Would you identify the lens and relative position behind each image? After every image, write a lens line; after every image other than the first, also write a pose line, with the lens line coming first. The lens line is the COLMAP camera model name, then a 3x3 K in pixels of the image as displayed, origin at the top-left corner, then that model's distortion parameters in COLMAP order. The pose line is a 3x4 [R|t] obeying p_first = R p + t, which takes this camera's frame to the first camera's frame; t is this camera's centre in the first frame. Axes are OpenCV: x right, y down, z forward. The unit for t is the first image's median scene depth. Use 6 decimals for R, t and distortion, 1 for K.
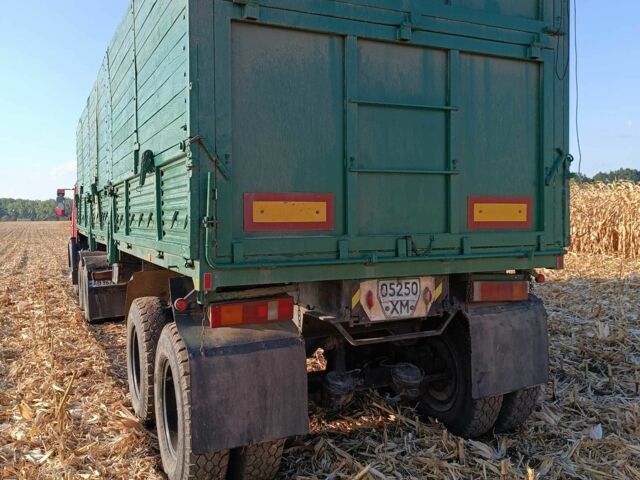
lens RADIAL K [[619.9, 0, 320.0], [0, 619.9, 240.0], [0, 0, 1]] dist [0.011802, 0.001572]
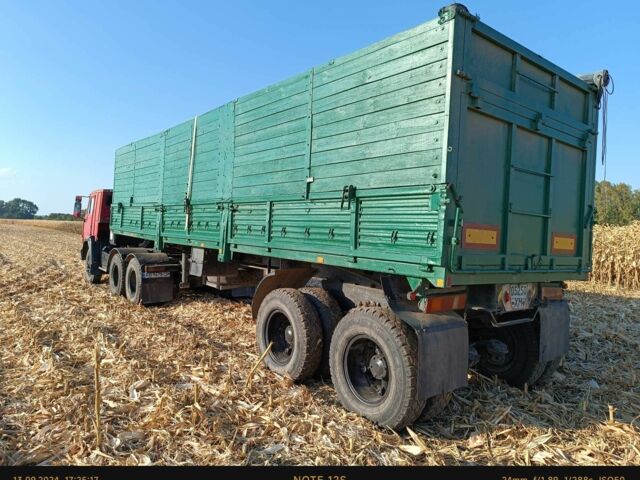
lens RADIAL K [[465.6, 0, 320.0], [0, 465.6, 240.0], [0, 0, 1]] dist [-0.003726, -0.010065]
pose [[0.975434, 0.058761, 0.212309, -0.587828], [-0.054224, 0.998160, -0.027132, 0.012432], [-0.213513, 0.014953, 0.976826, -0.013548]]
